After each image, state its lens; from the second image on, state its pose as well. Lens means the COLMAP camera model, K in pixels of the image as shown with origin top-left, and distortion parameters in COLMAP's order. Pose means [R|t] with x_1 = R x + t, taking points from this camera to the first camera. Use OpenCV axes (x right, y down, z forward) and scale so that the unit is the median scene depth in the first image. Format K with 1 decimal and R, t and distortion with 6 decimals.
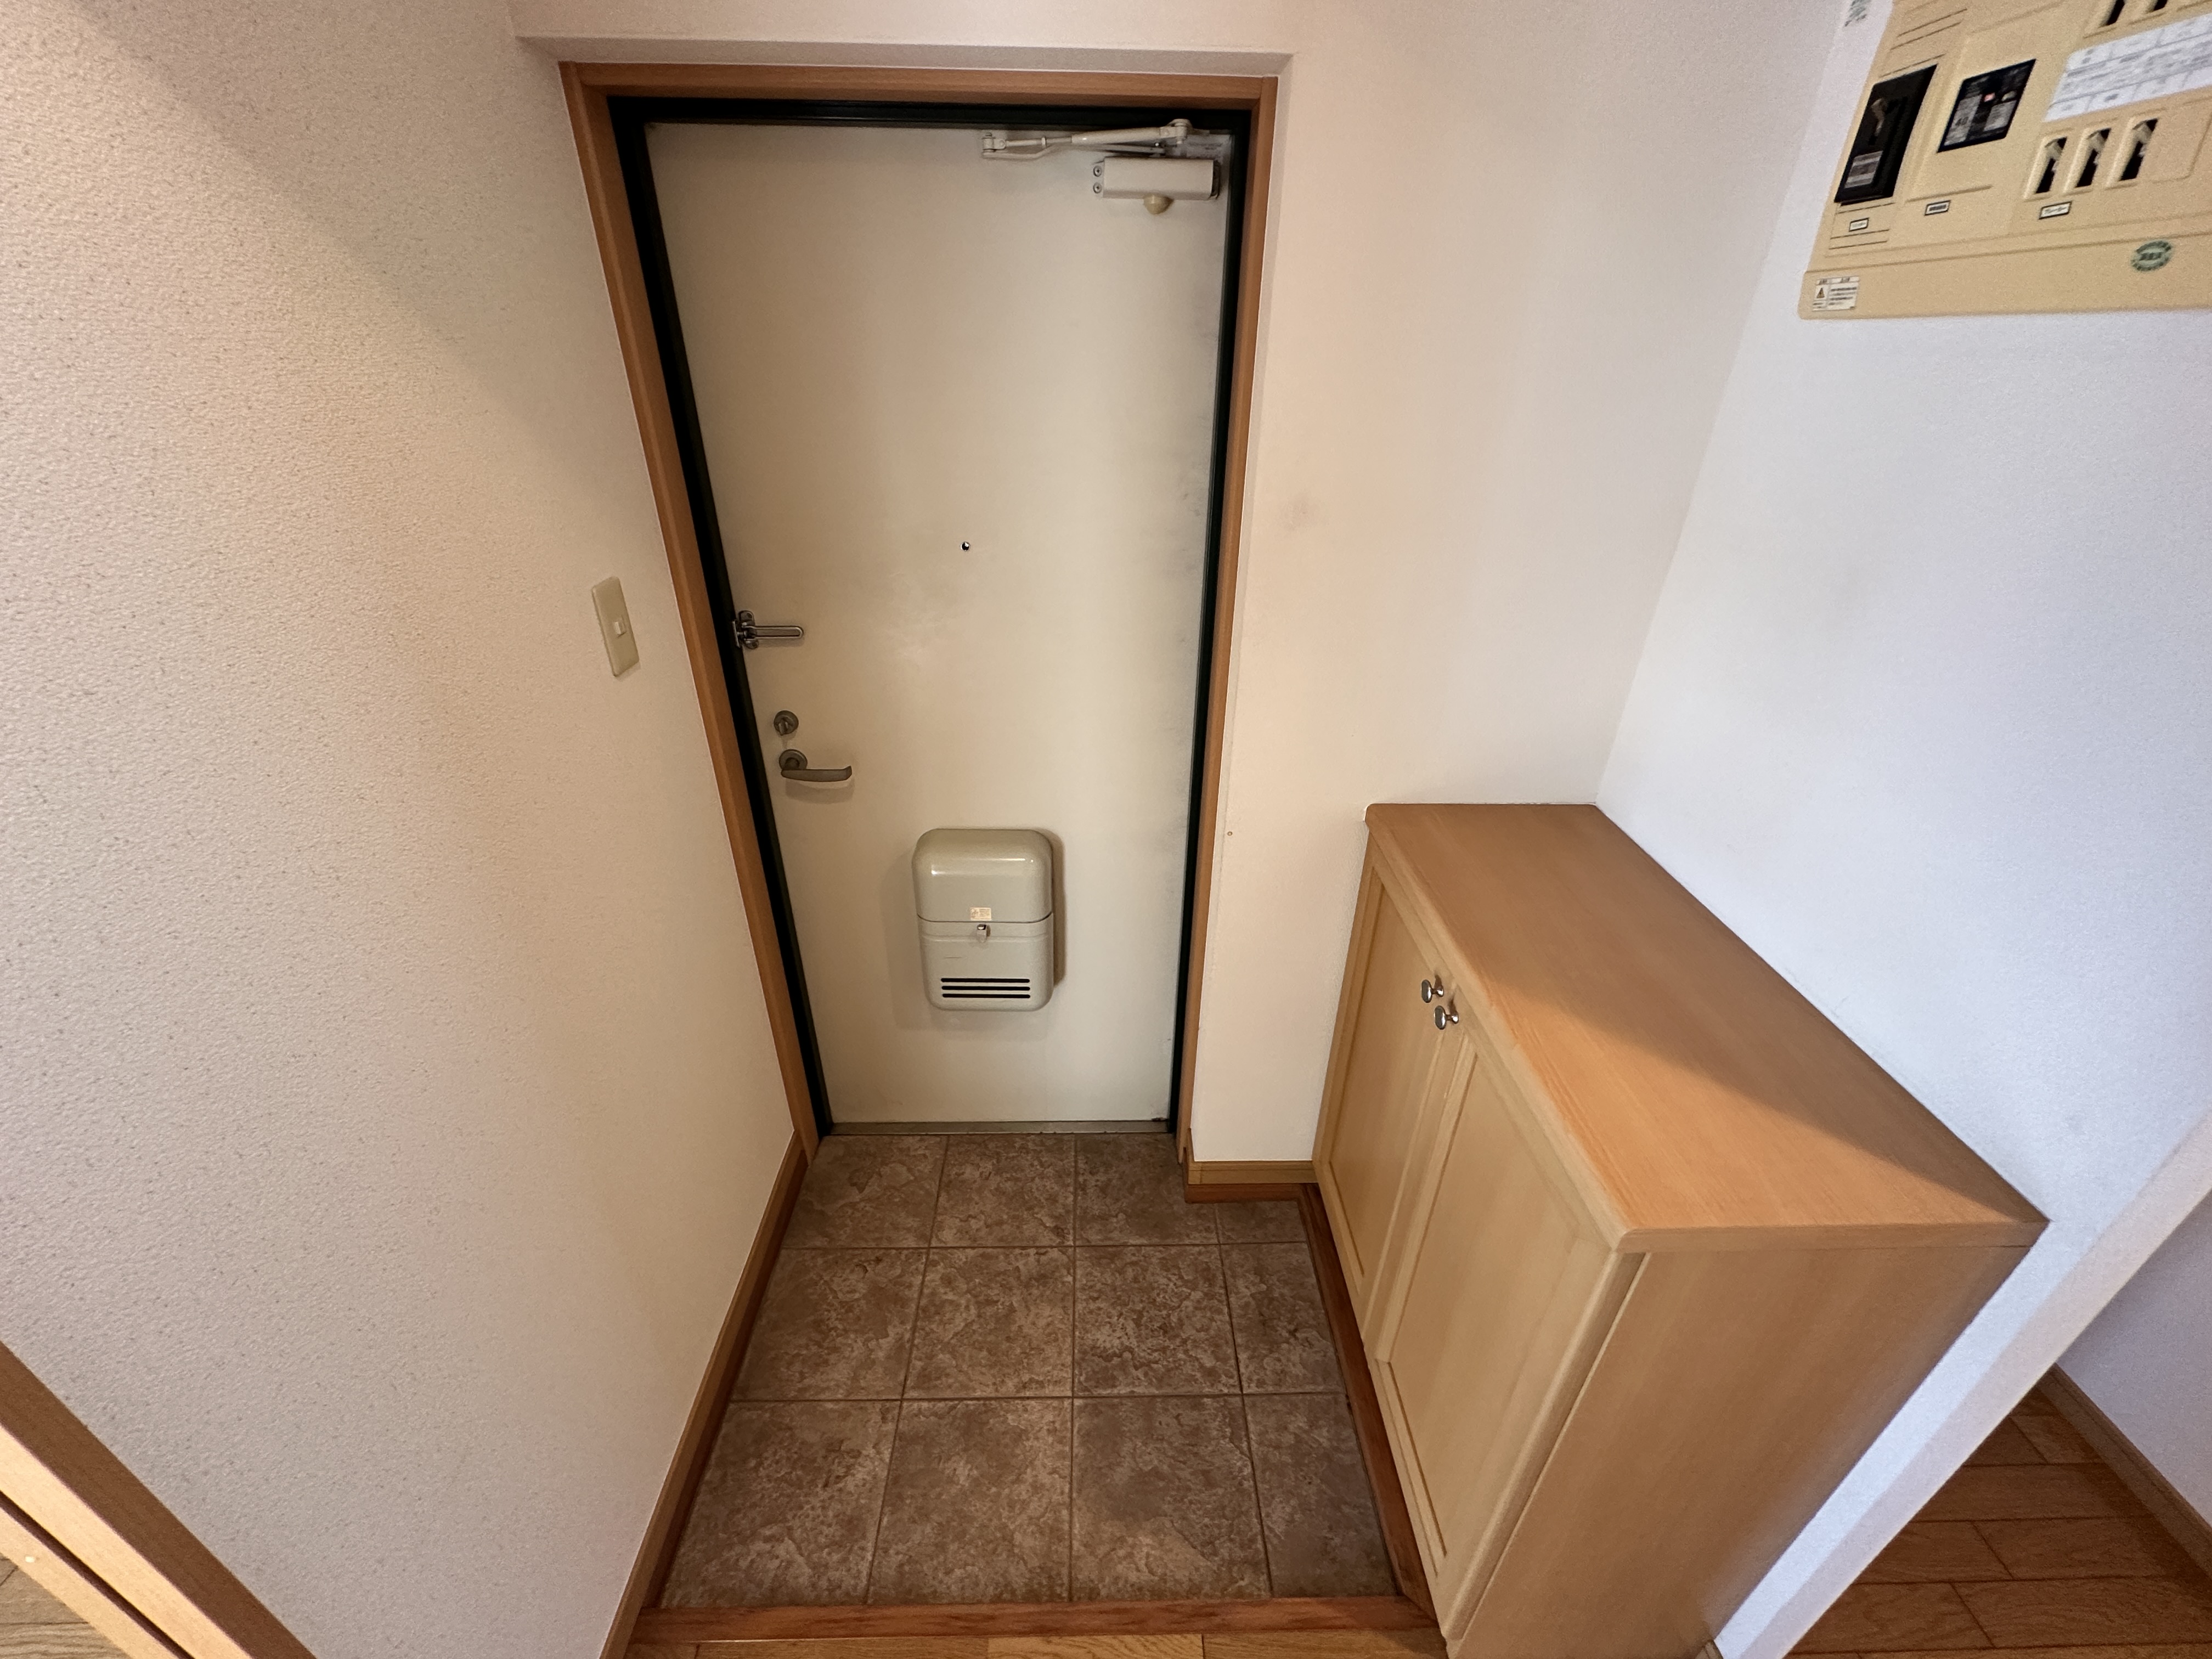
lens RADIAL K [[887.1, 0, 1106.0], [0, 887.1, 829.5], [0, 0, 1]] dist [0.000958, 0.000637]
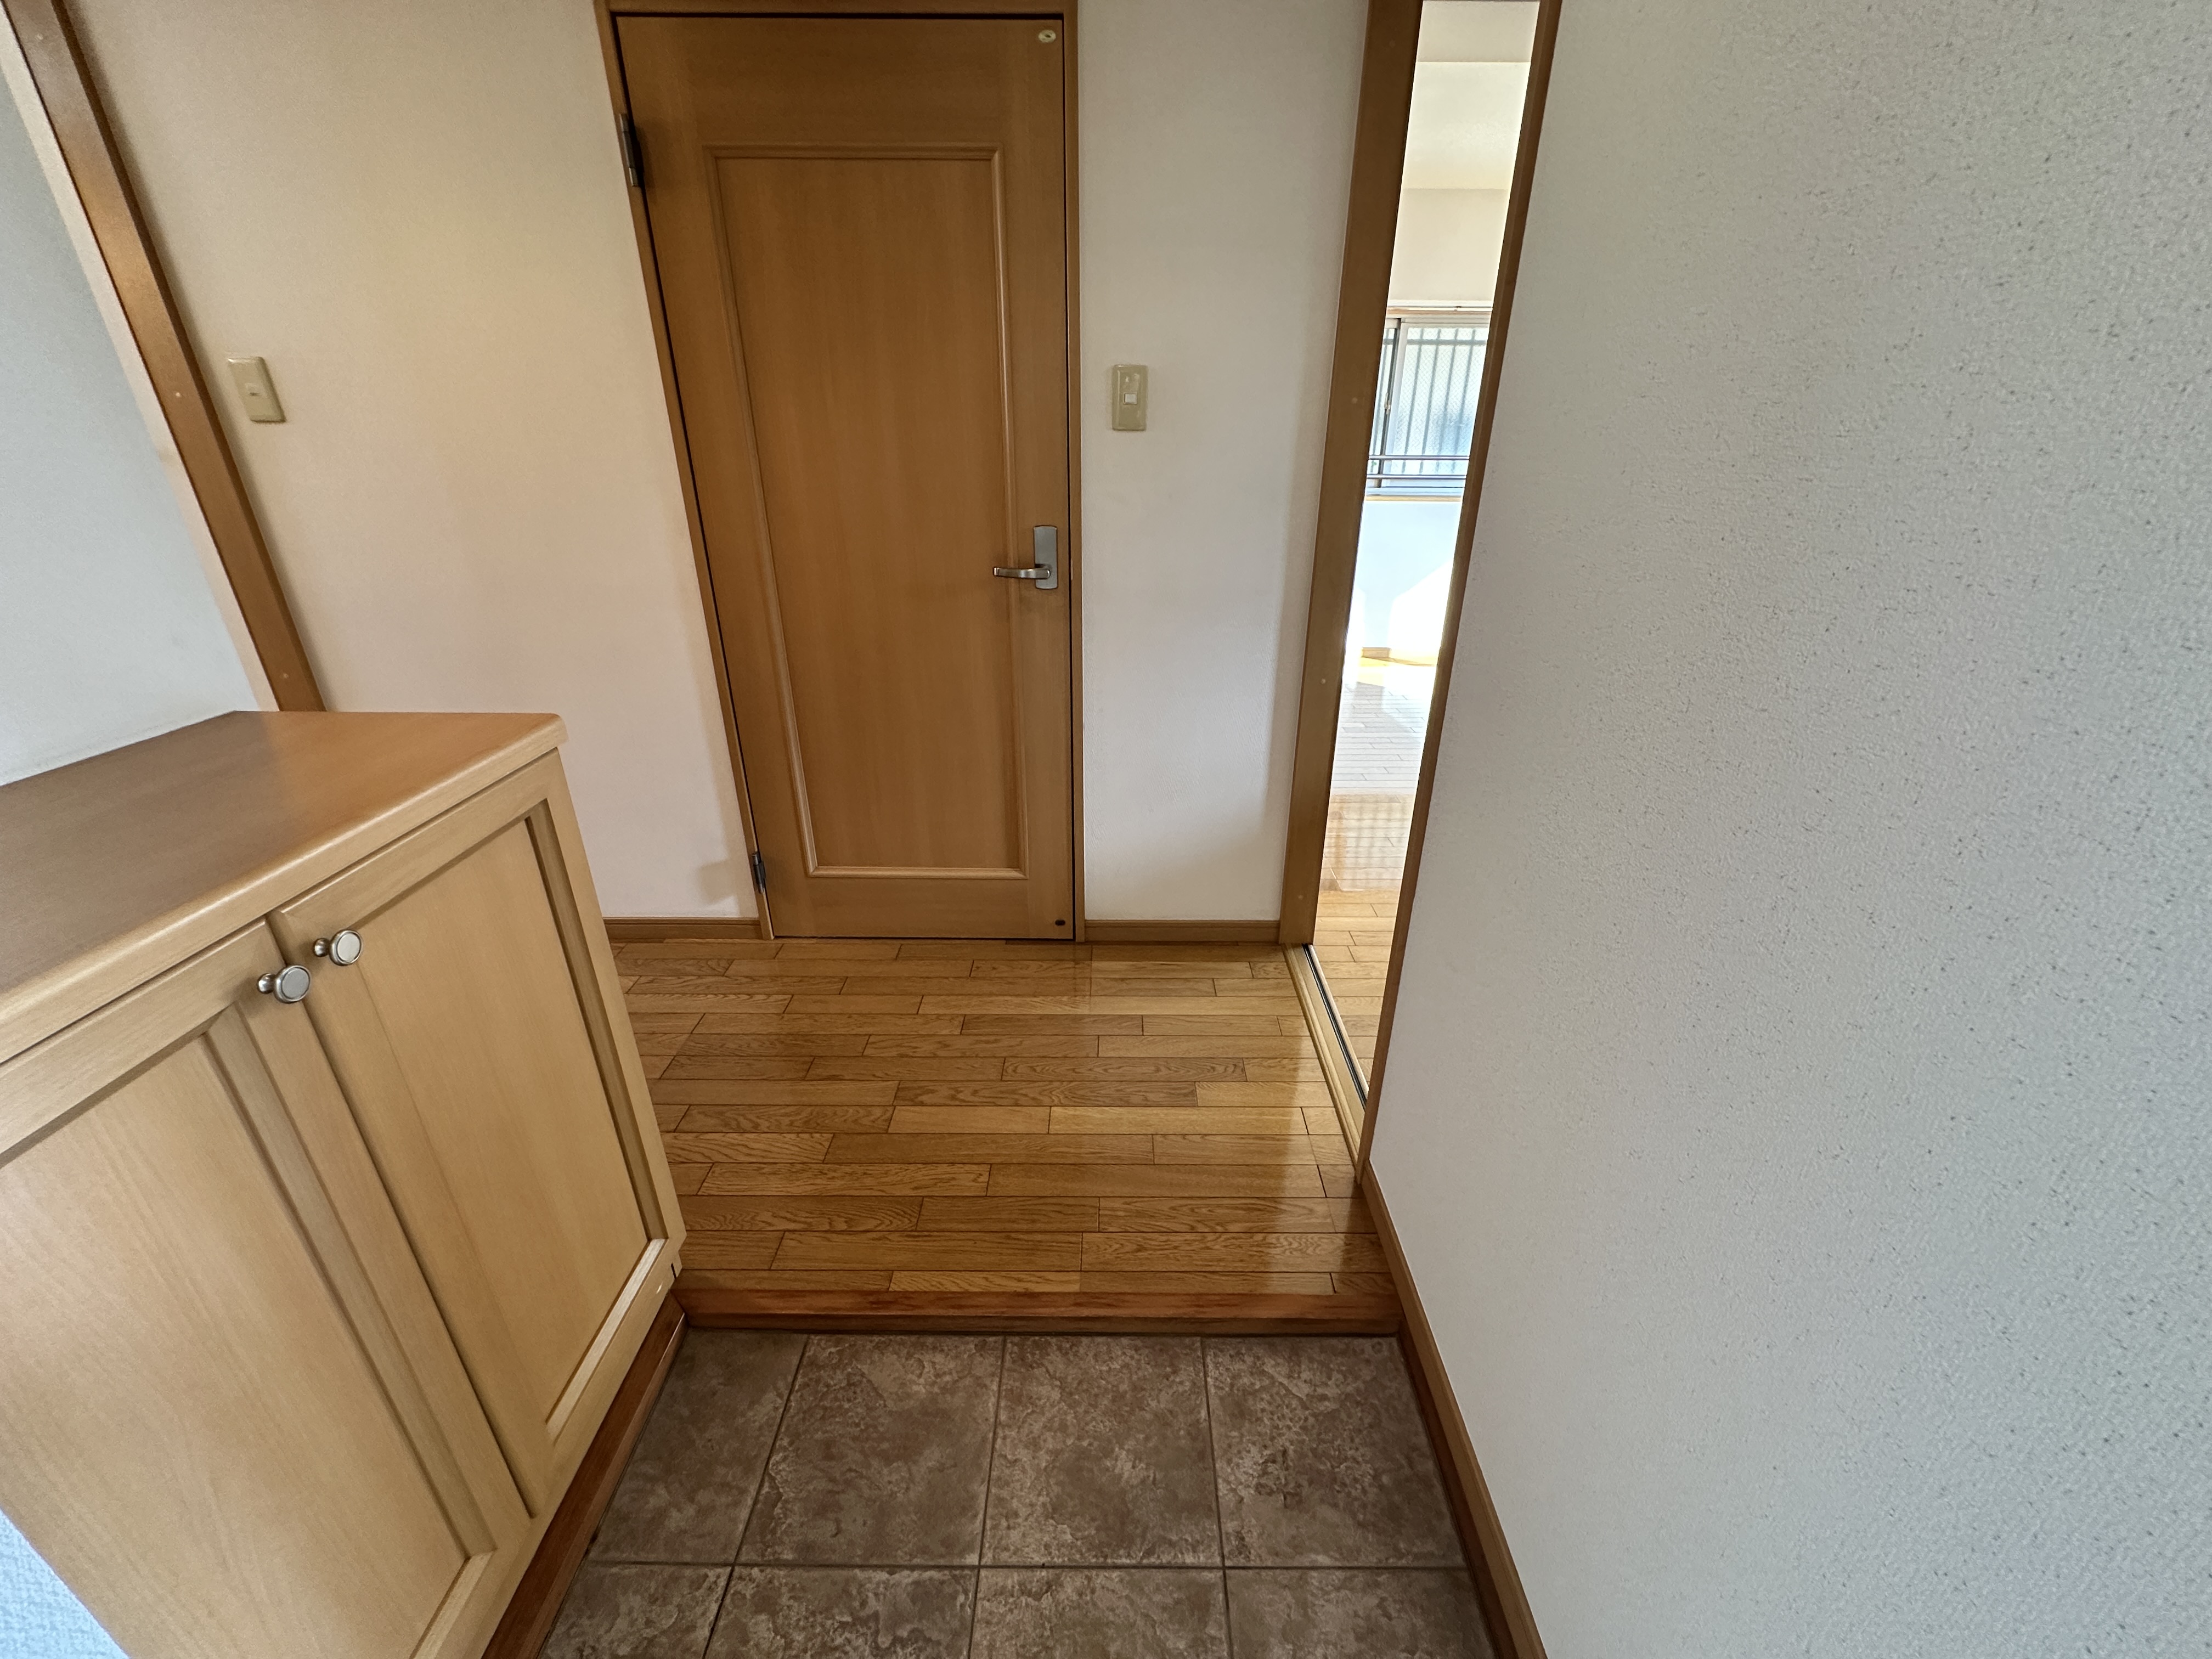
lens RADIAL K [[887.1, 0, 1106.0], [0, 887.1, 829.5], [0, 0, 1]] dist [0.000958, 0.000637]
pose [[-0.999532, -0.027023, 0.014361, -0.141008], [-0.004599, 0.596588, 0.802535, -0.282924], [-0.030254, 0.802093, -0.596433, 1.019118]]
